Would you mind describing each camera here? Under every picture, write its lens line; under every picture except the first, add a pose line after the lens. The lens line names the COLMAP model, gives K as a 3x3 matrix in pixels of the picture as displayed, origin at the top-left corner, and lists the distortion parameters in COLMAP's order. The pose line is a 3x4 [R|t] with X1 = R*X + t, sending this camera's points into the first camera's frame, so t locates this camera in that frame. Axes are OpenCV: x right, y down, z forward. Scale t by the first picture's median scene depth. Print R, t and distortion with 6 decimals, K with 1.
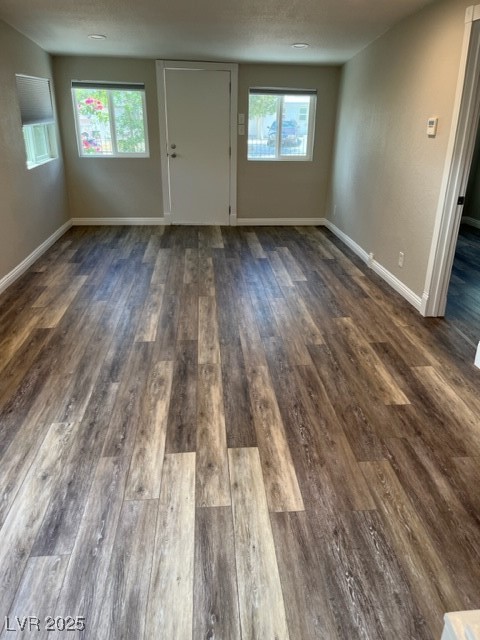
lens RADIAL K [[492.0, 0, 242.0], [0, 492.0, 318.8], [0, 0, 1]] dist [0.042313, -0.021088]
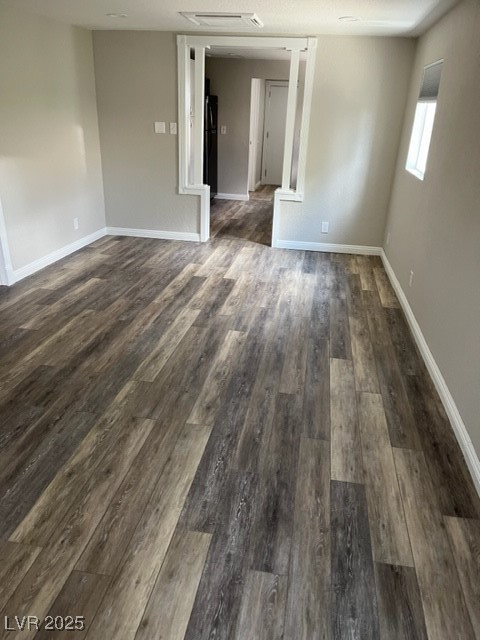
lens RADIAL K [[492.0, 0, 242.9], [0, 492.0, 320.9], [0, 0, 1]] dist [0.042313, -0.021088]
pose [[-0.969929, -0.139470, 0.199465, -0.470086], [0.046372, 0.698625, 0.713984, -0.827435], [-0.238931, 0.701763, -0.671149, 1.915061]]
